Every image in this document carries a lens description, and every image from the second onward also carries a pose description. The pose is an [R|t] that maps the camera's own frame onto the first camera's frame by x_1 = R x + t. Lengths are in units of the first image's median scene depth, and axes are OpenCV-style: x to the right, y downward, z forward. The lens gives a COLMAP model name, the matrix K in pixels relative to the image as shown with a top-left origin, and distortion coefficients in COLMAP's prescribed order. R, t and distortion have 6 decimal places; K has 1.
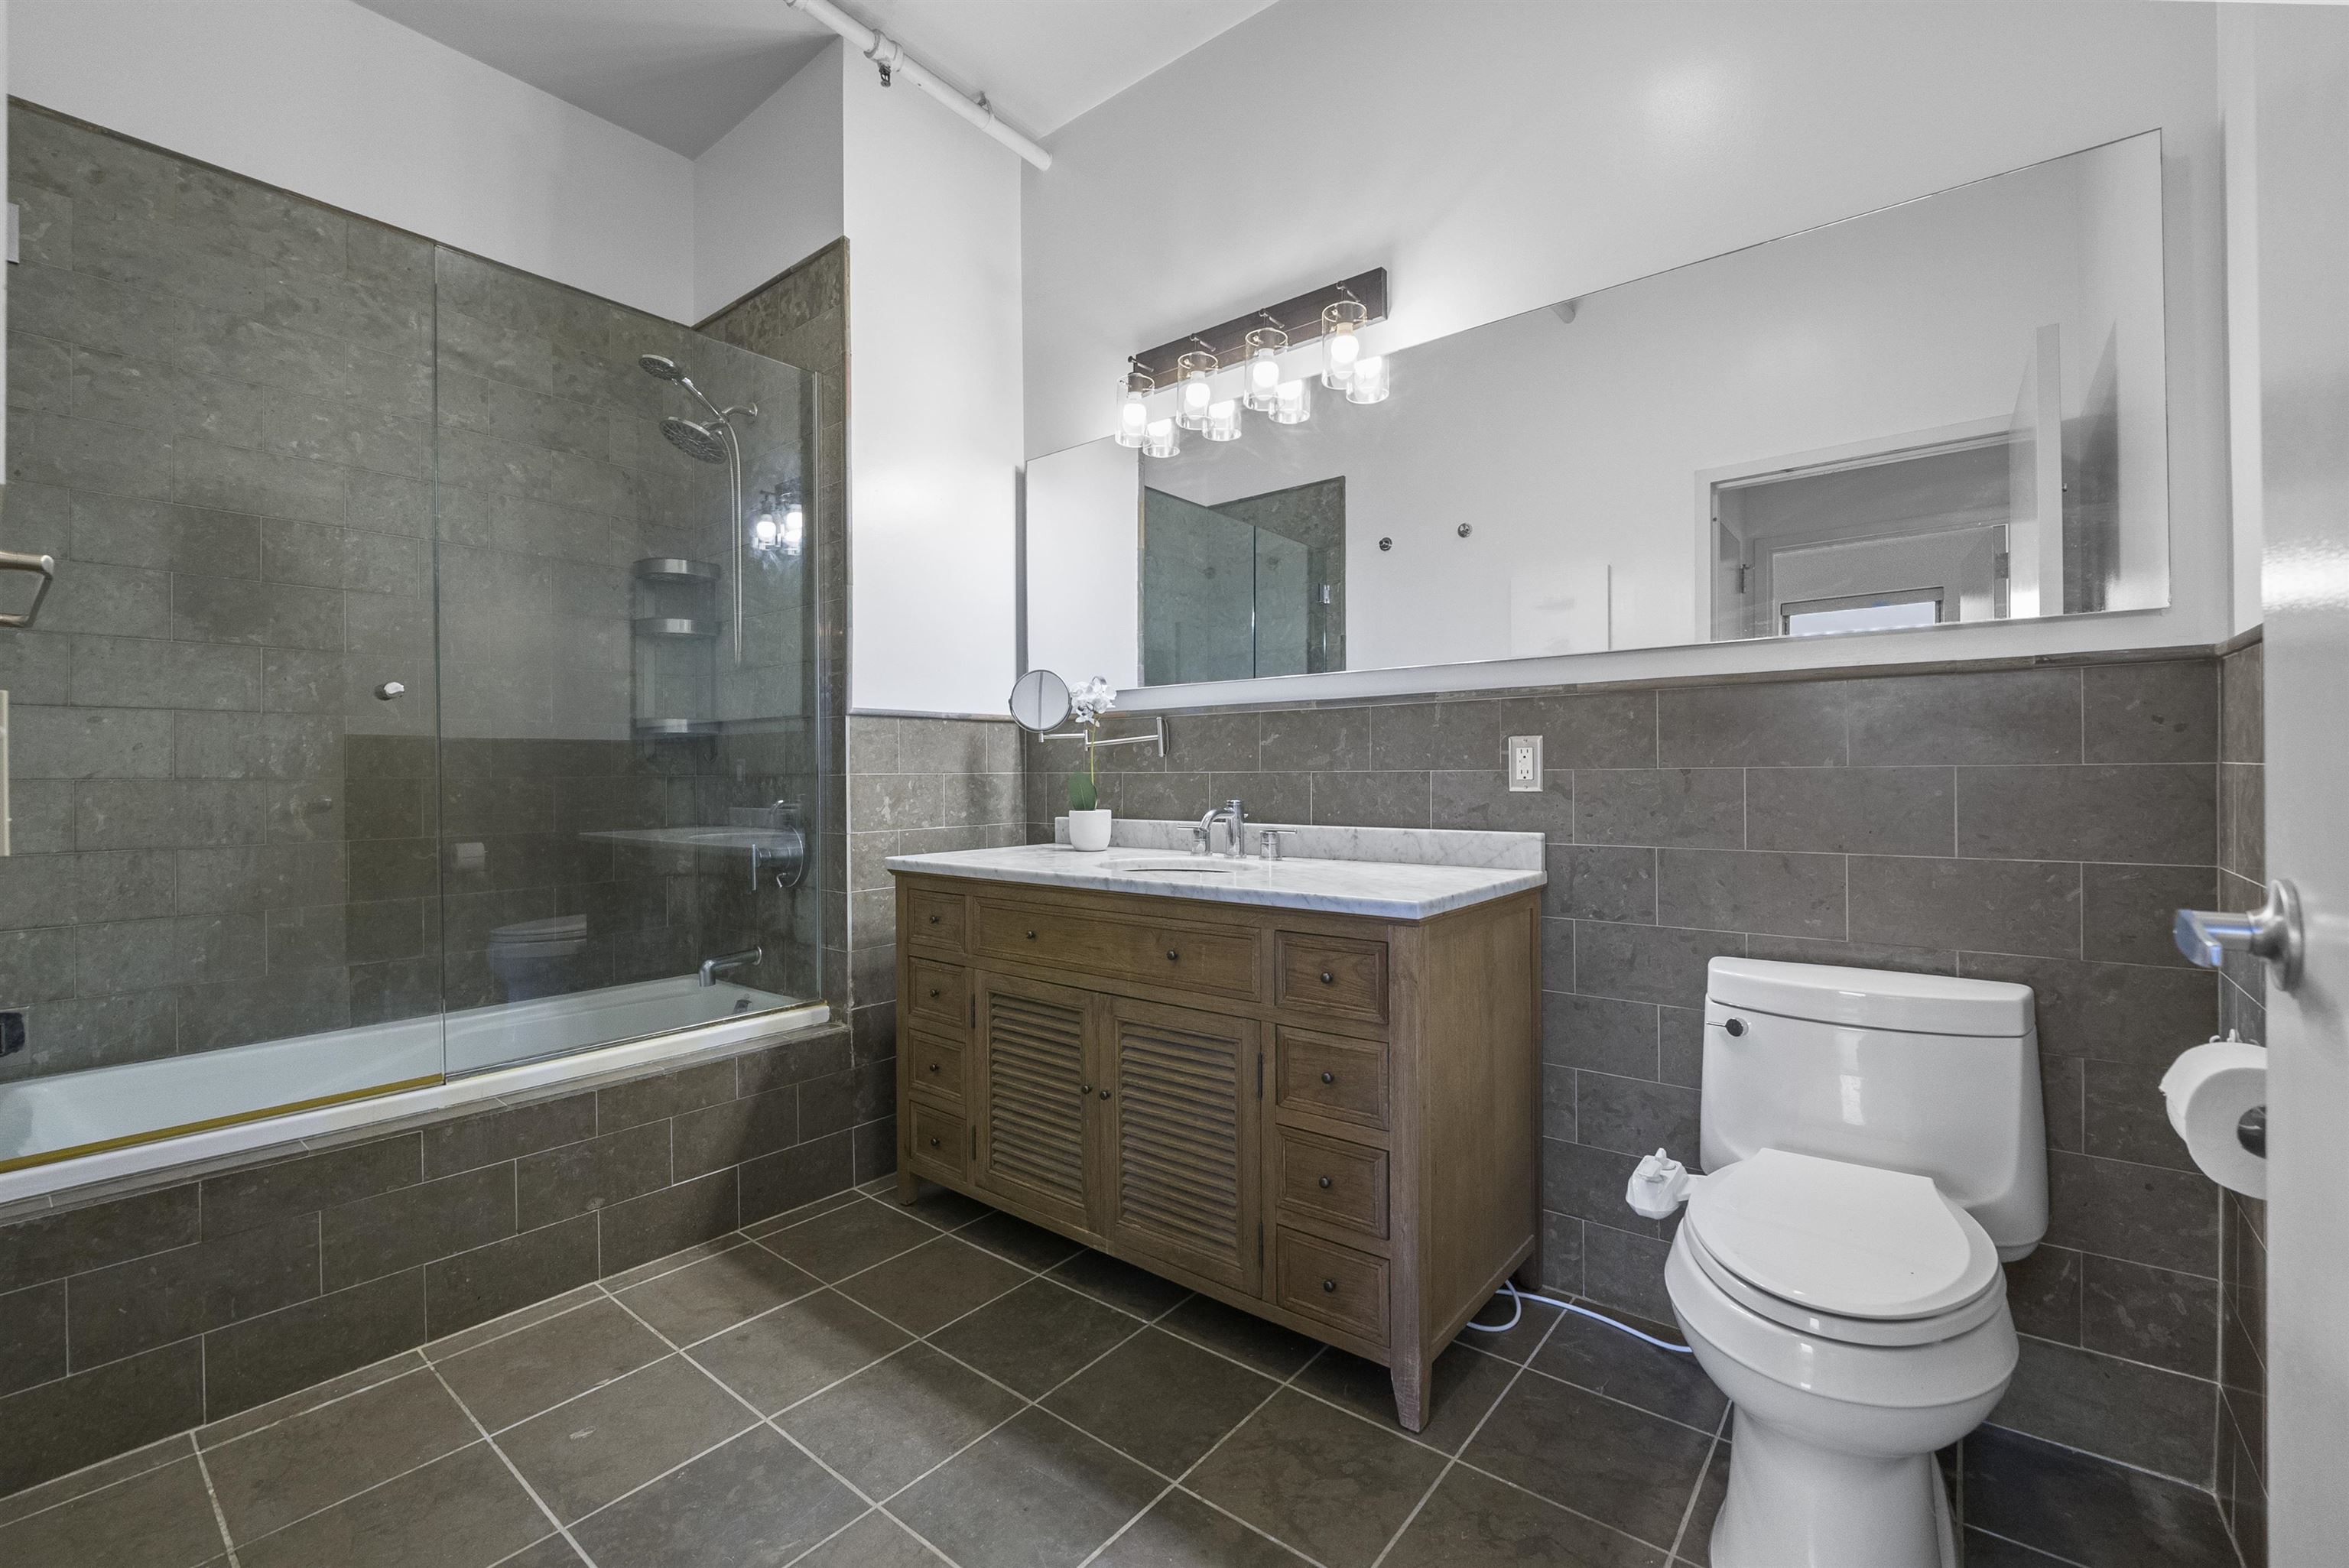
lens RADIAL K [[963.2, 0, 1179.8], [0, 963.2, 771.4], [0, 0, 1]] dist [-0.009226, 0.000098]
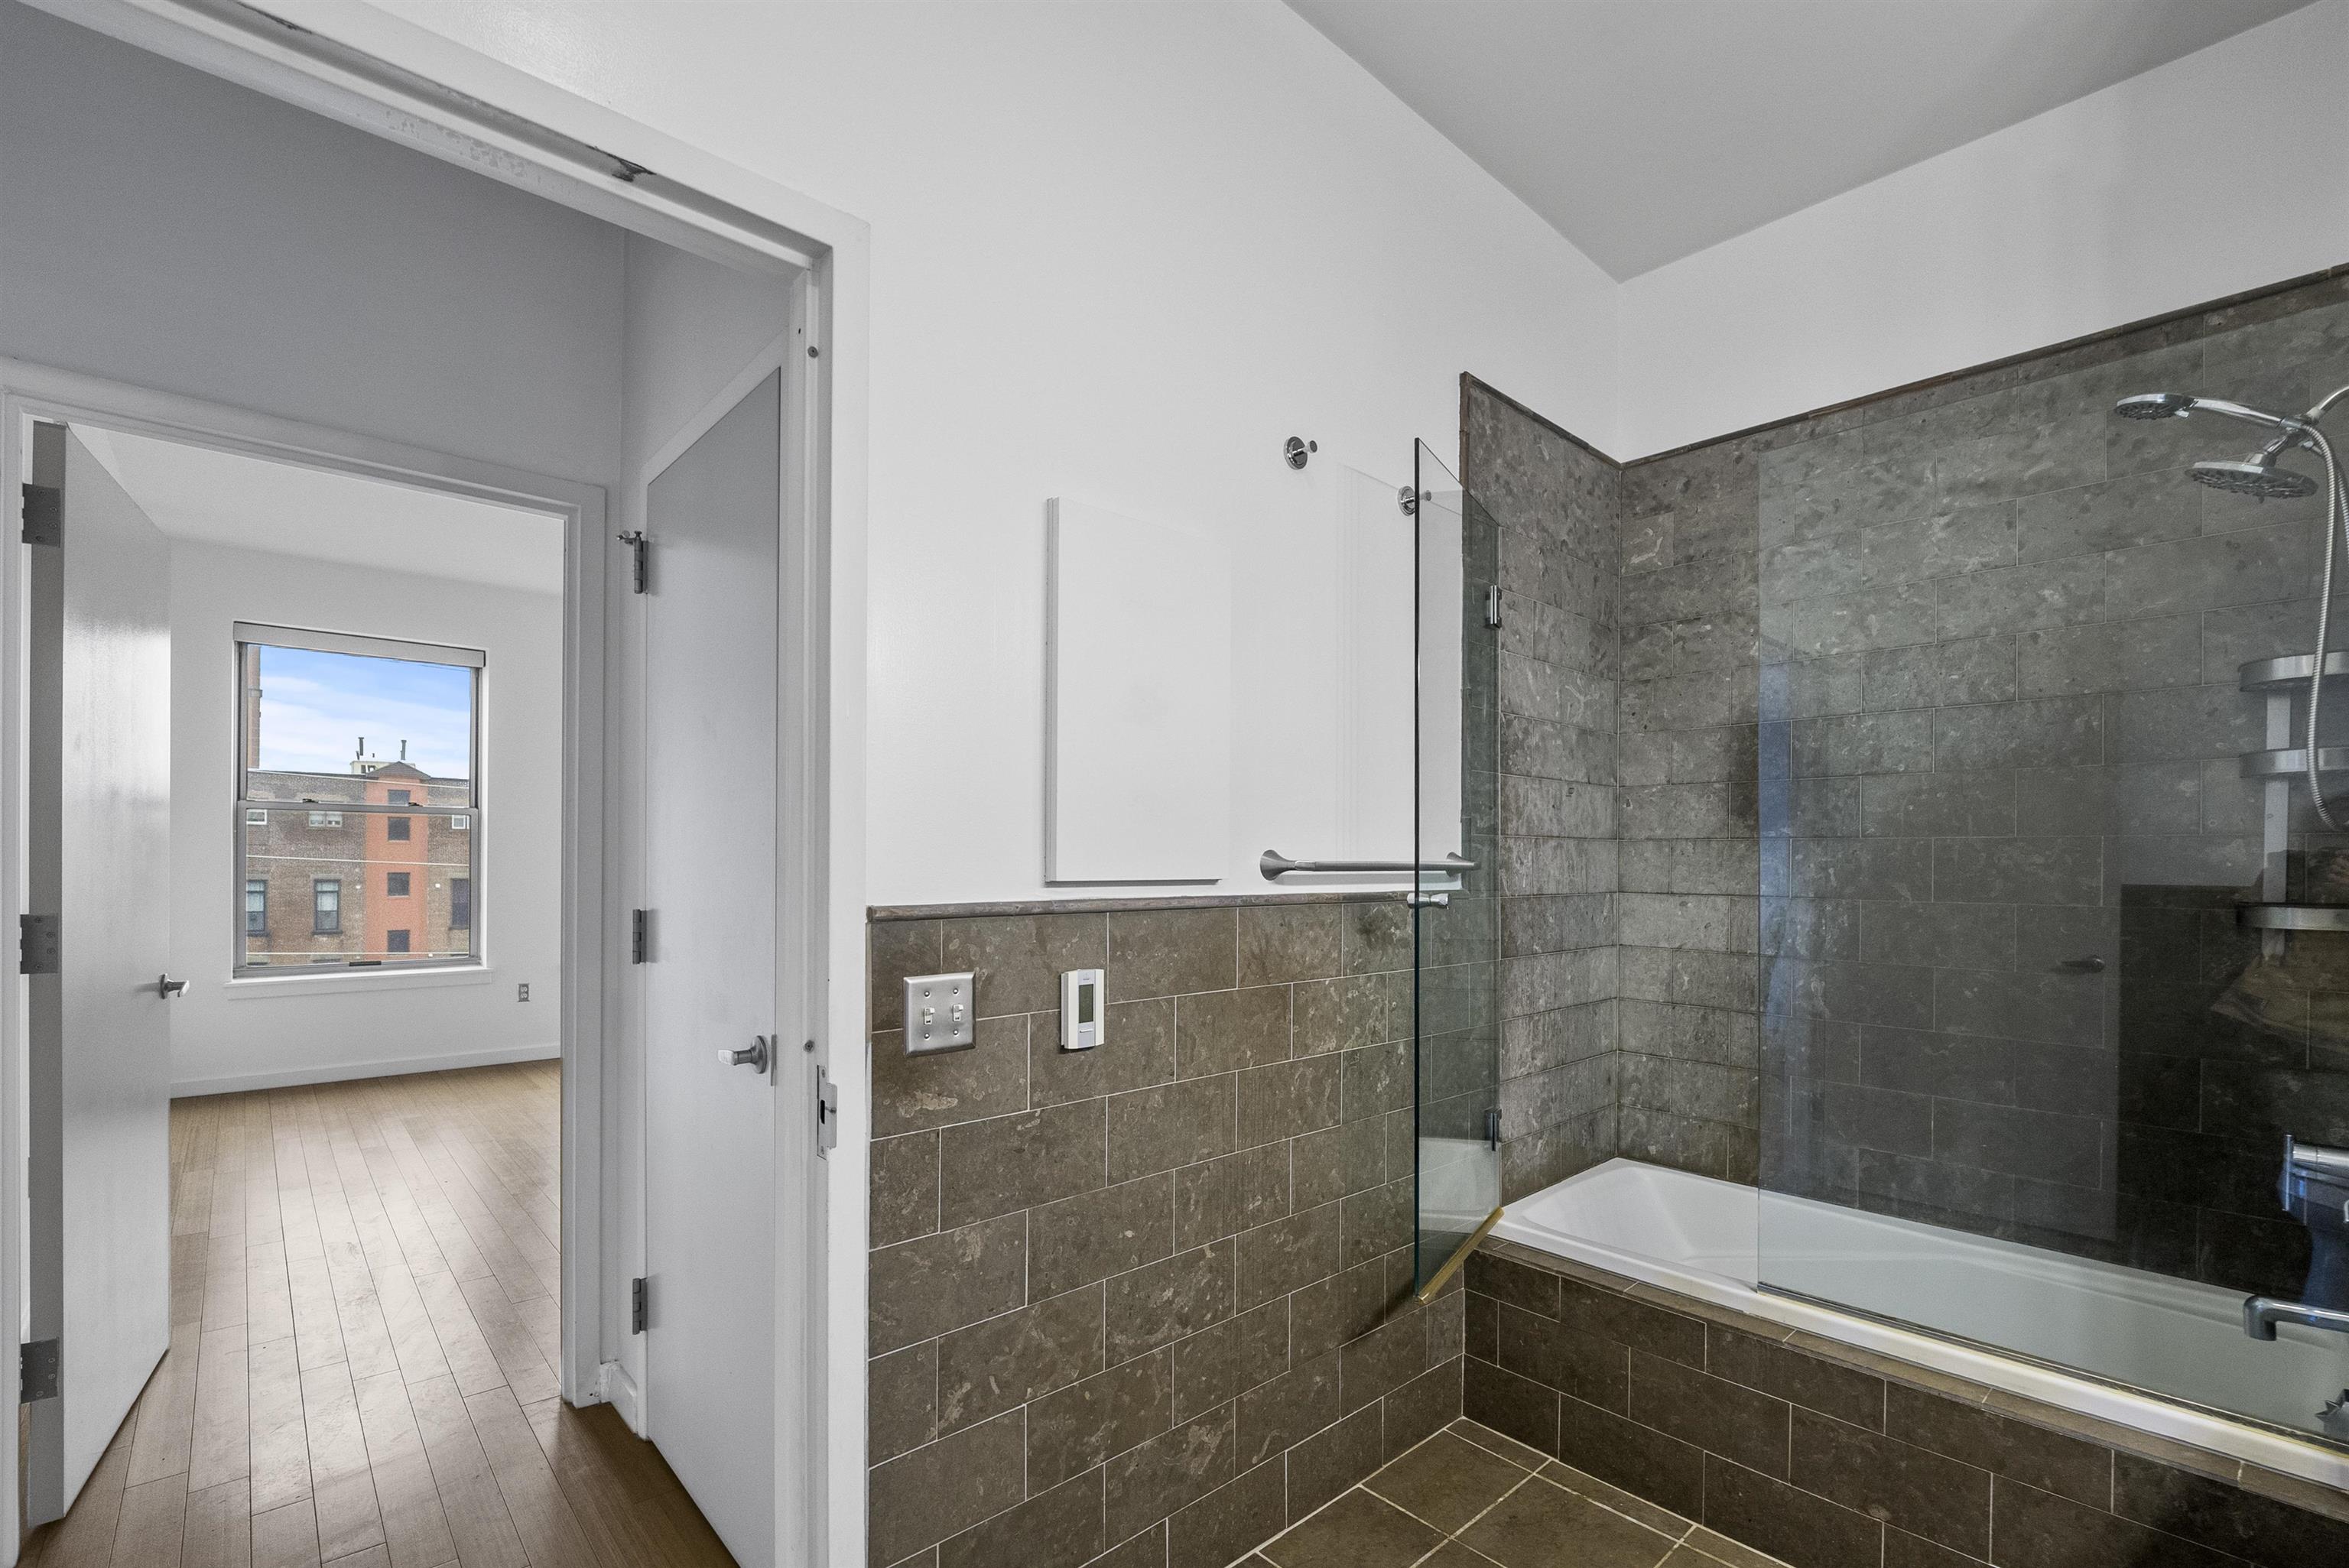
lens RADIAL K [[1034.9, 0, 1191.7], [0, 1034.9, 865.5], [0, 0, 1]] dist [-0.004691, -0.000770]
pose [[-0.131750, 0.013692, -0.991188, 0.313834], [-0.005859, 0.999876, 0.014590, -0.110220], [0.991266, 0.007729, -0.131654, 0.460387]]
